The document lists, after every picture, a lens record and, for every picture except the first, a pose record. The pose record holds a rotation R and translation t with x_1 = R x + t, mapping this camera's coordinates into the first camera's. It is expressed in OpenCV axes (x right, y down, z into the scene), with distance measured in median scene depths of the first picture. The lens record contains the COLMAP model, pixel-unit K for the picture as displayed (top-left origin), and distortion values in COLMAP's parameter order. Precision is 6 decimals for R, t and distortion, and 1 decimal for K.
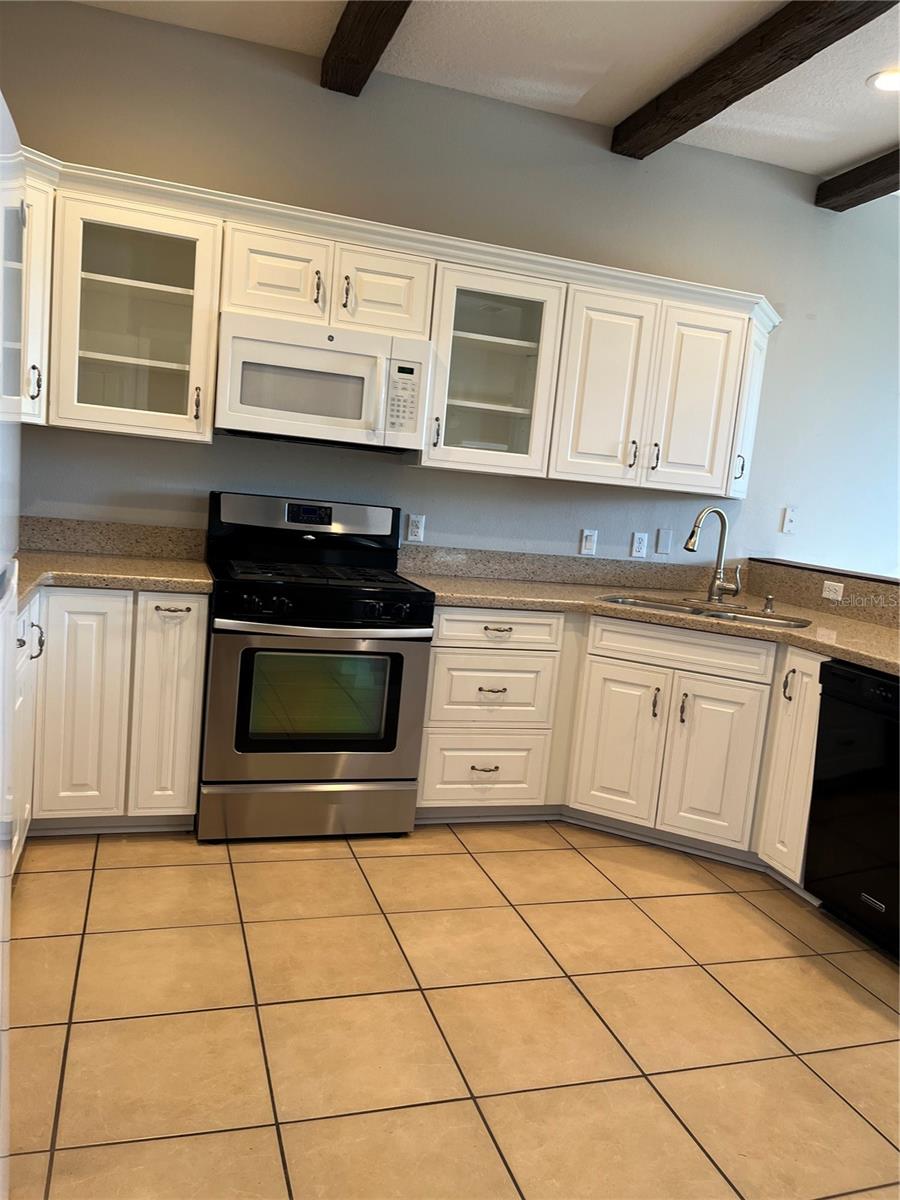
lens RADIAL K [[911.6, 0, 466.2], [0, 911.6, 612.2], [0, 0, 1]] dist [0.043556, -0.056783]
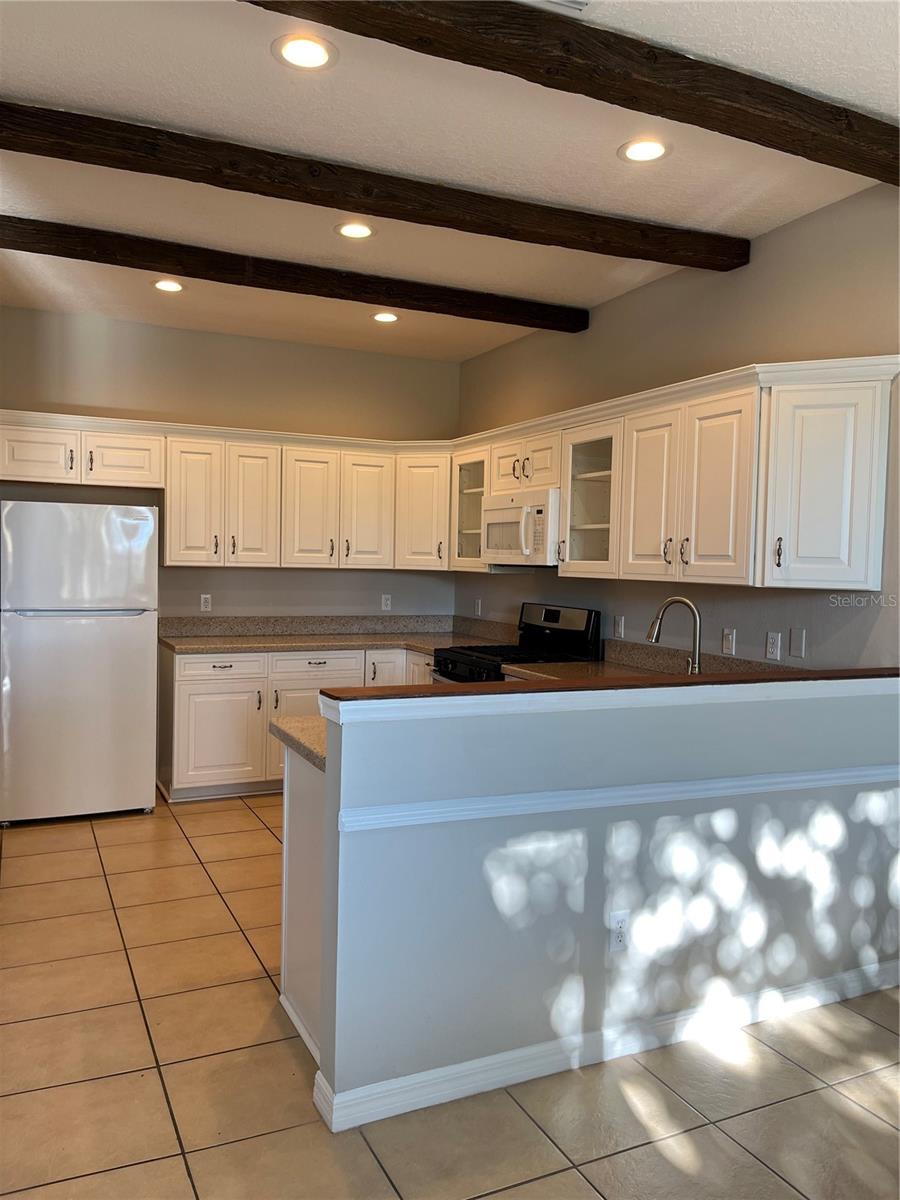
lens RADIAL K [[915.5, 0, 453.9], [0, 915.5, 593.9], [0, 0, 1]] dist [0.056638, -0.093520]
pose [[0.120316, -0.053630, -0.991286, 1.372388], [-0.145830, 0.986752, -0.071084, -0.018047], [0.981966, 0.153112, 0.110901, 0.756899]]
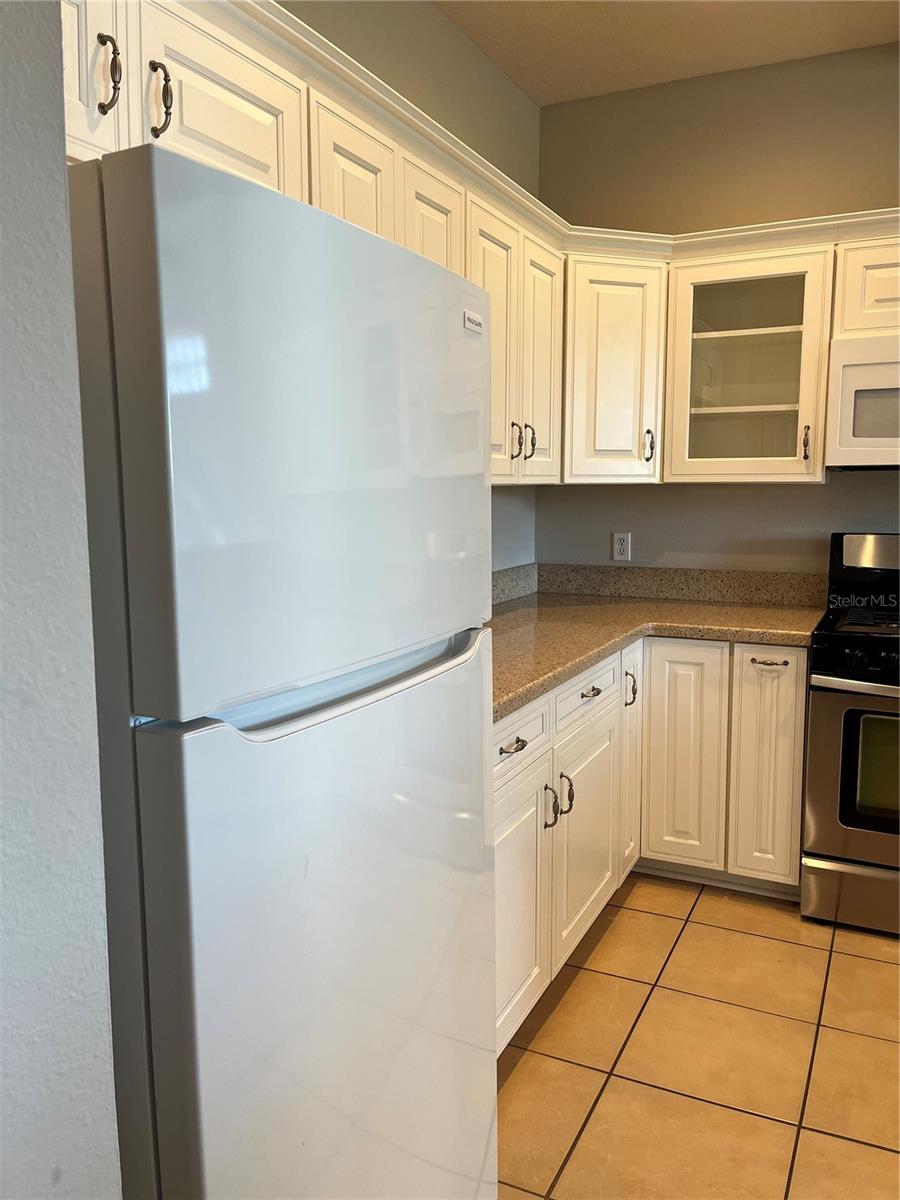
lens RADIAL K [[915.9, 0, 454.5], [0, 915.9, 591.7], [0, 0, 1]] dist [0.065983, -0.086247]
pose [[0.706550, -0.014620, -0.707512, 0.117981], [-0.024106, 0.998709, -0.044710, -0.023817], [0.707253, 0.048645, 0.705285, 0.081464]]
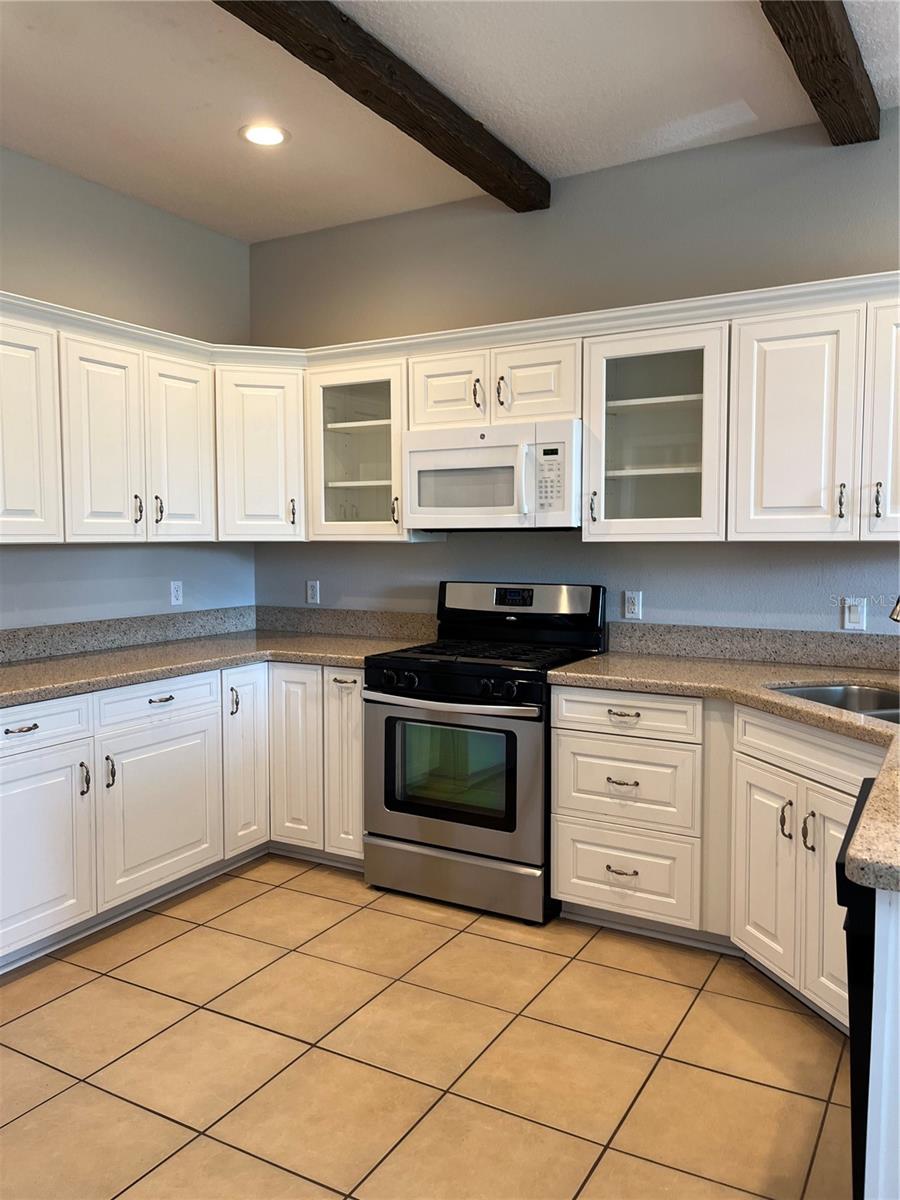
lens RADIAL K [[915.5, 0, 453.9], [0, 915.5, 593.9], [0, 0, 1]] dist [0.056638, -0.093520]
pose [[0.661894, -0.050025, -0.747927, 0.638755], [-0.036687, 0.994413, -0.098979, -0.003141], [0.748699, 0.092952, 0.656361, 0.275610]]
